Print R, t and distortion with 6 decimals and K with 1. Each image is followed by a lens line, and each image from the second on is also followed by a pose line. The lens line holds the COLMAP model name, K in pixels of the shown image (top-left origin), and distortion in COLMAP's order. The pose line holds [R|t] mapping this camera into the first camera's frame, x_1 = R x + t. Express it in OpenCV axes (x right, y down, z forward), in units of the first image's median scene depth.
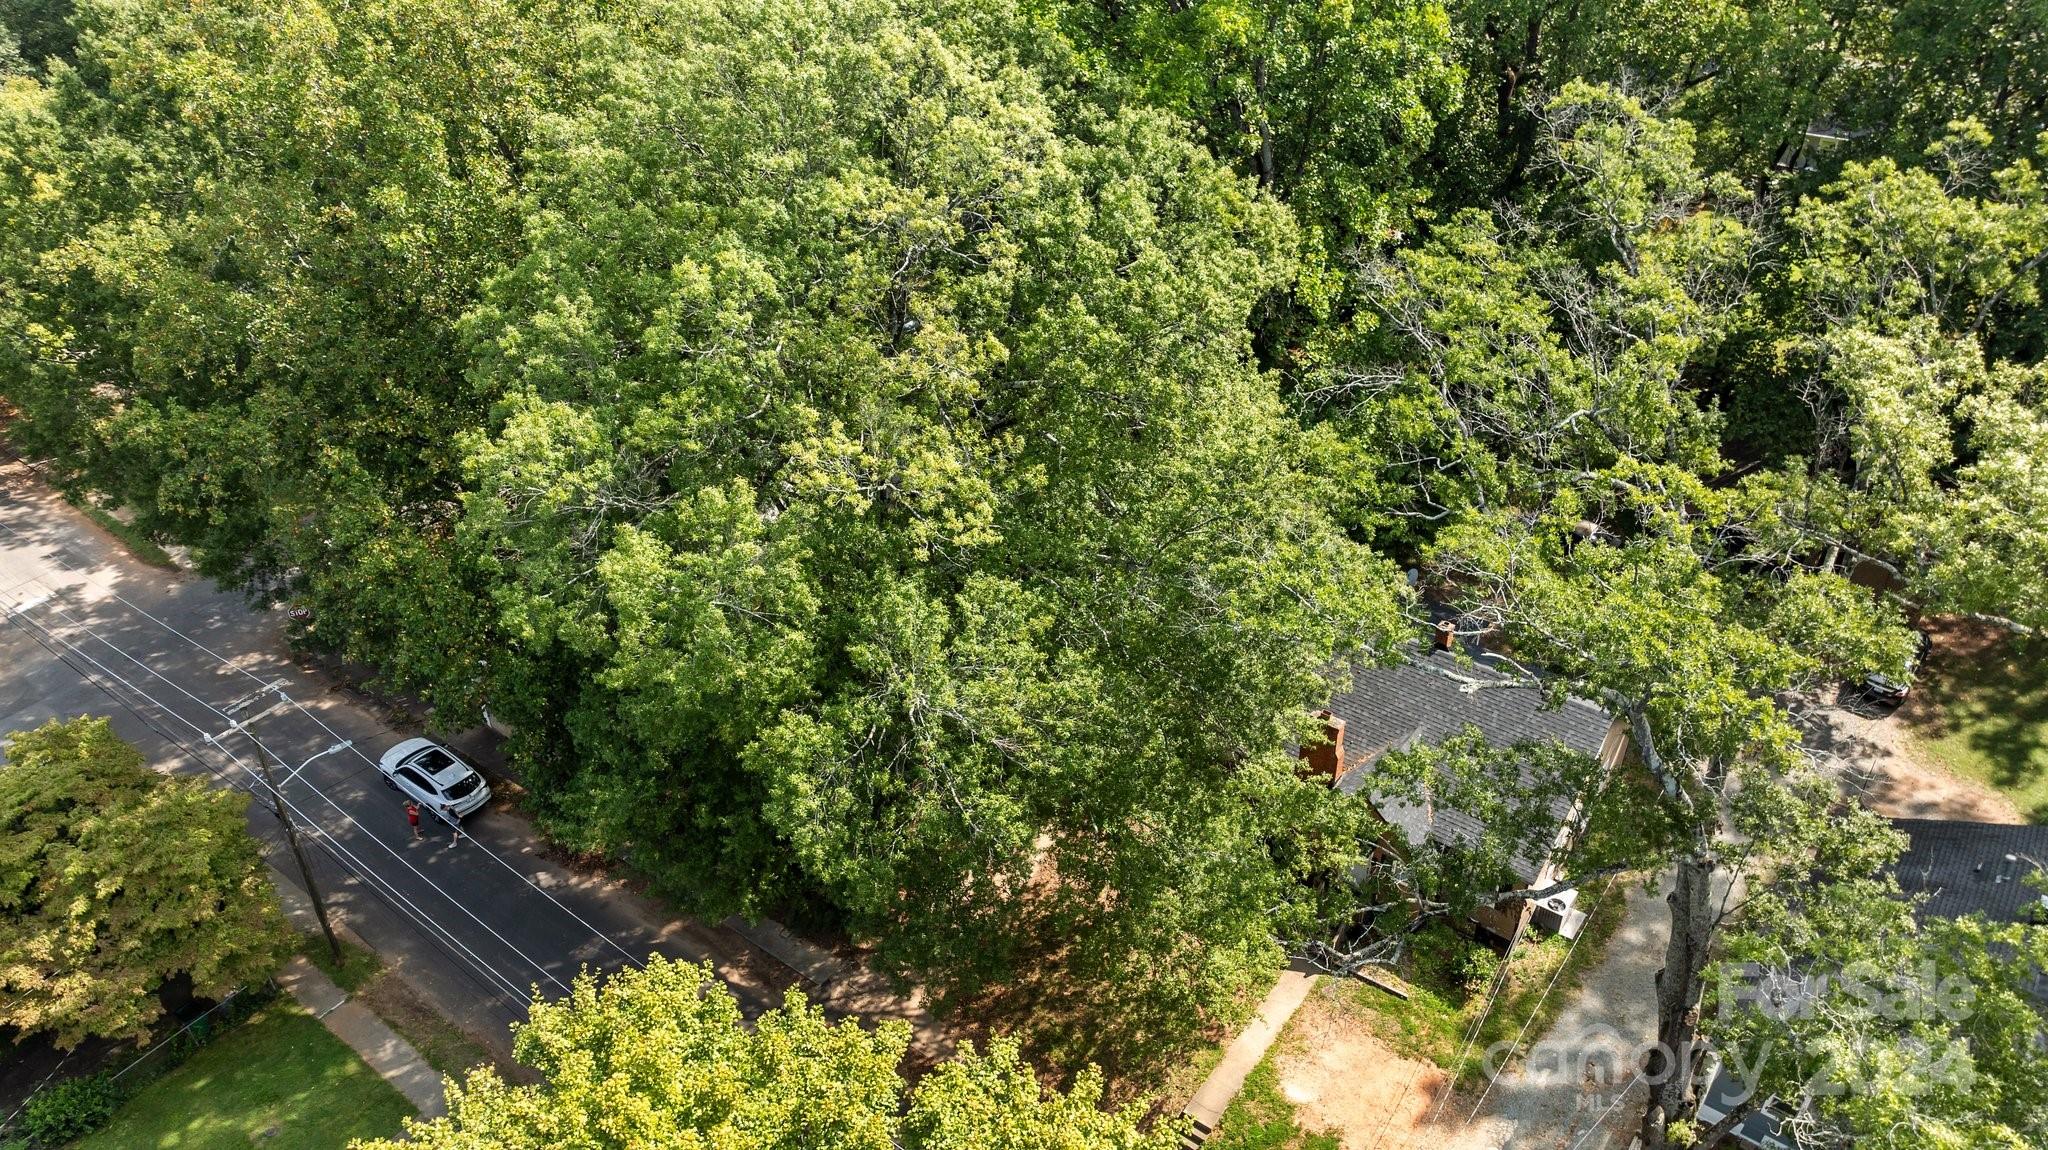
lens RADIAL K [[1452.5, 0, 1024.0], [0, 1452.5, 575.0], [0, 0, 1]] dist [-0.036697, 0.031040]
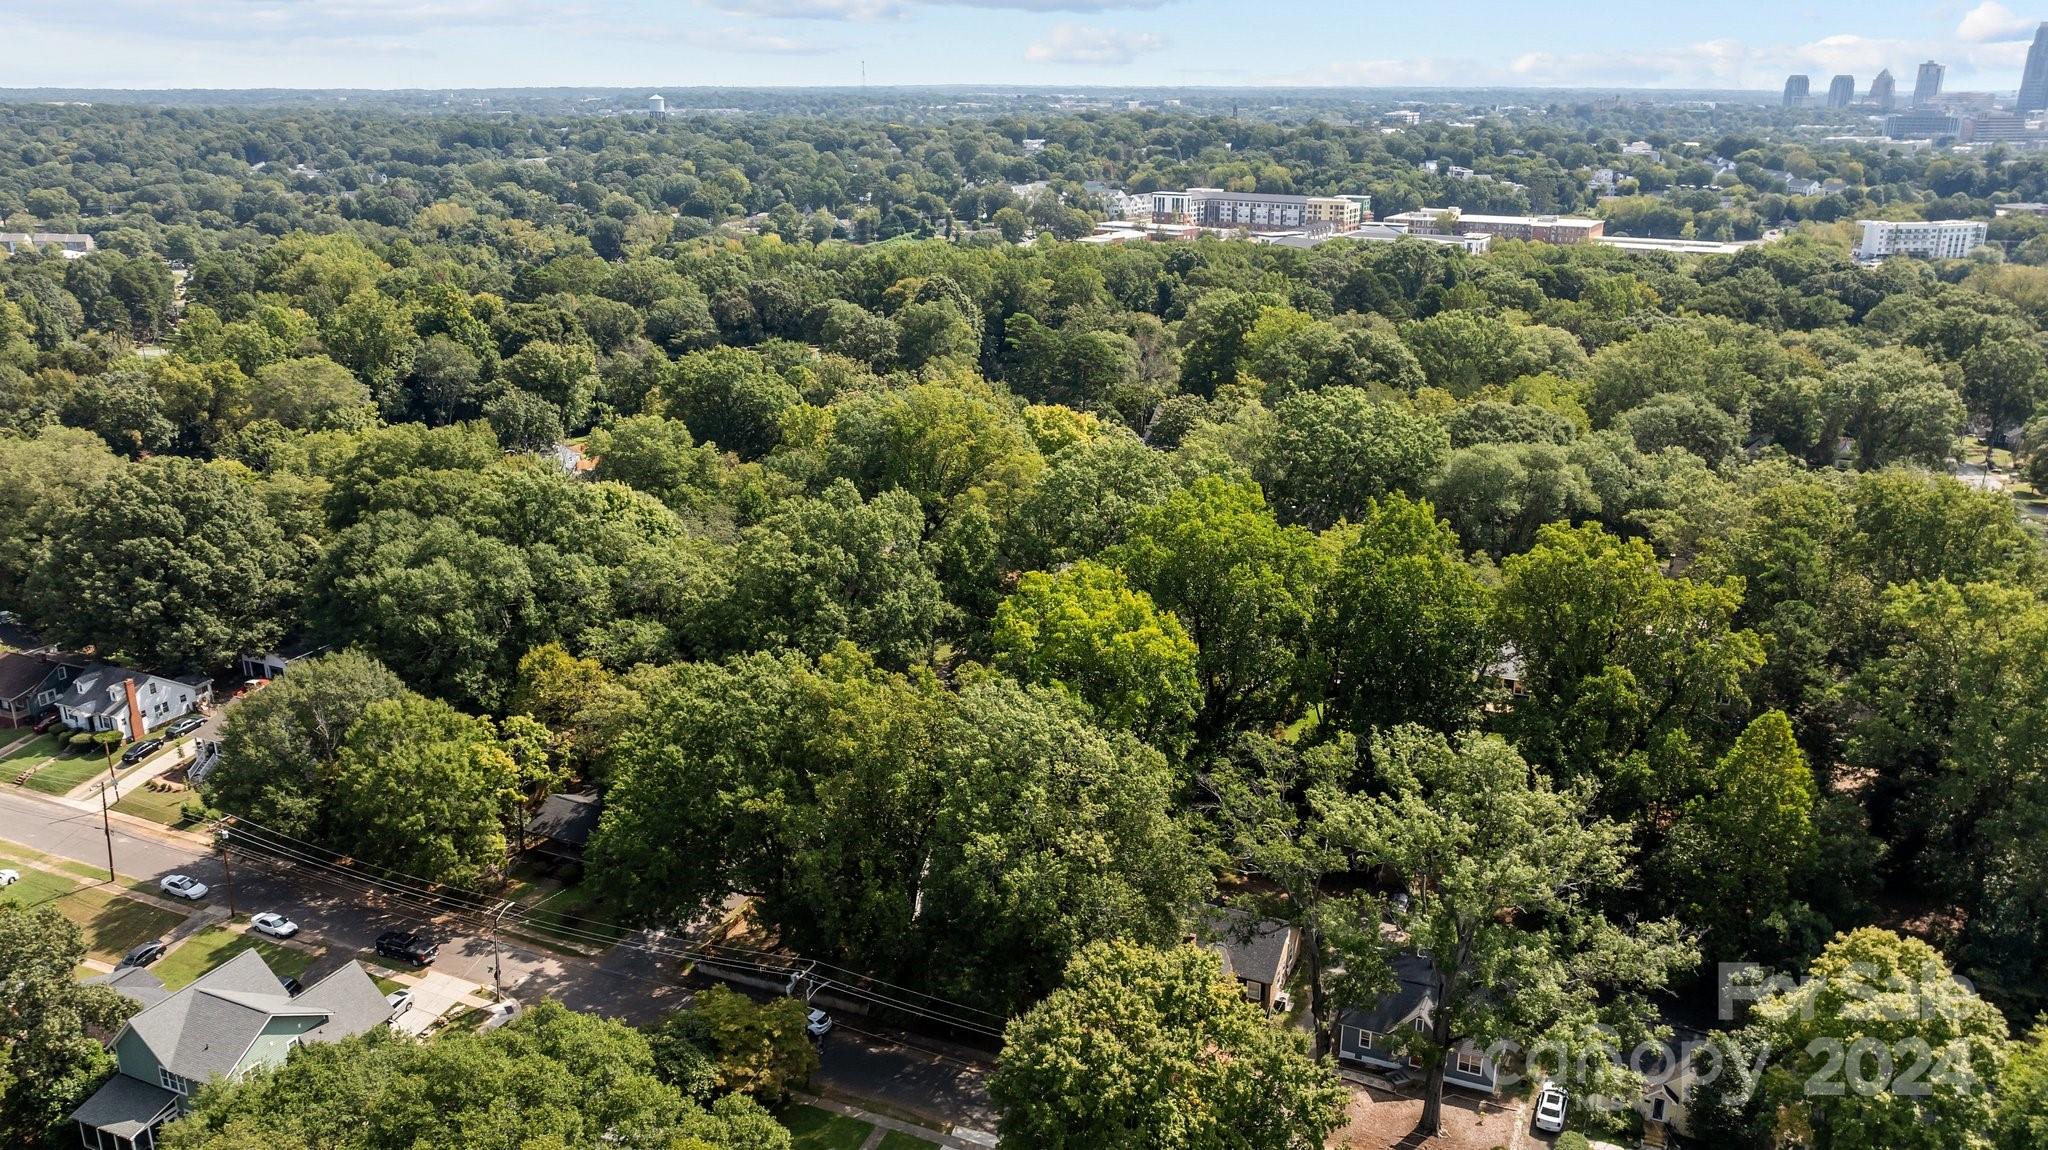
lens RADIAL K [[1572.2, 0, 1024.0], [0, 1572.2, 575.0], [0, 0, 1]] dist [-0.006334, -0.003246]
pose [[0.973317, -0.056652, 0.222360, -0.794002], [0.116470, 0.956906, -0.266018, 0.232275], [-0.197707, 0.284818, 0.937972, -2.109624]]
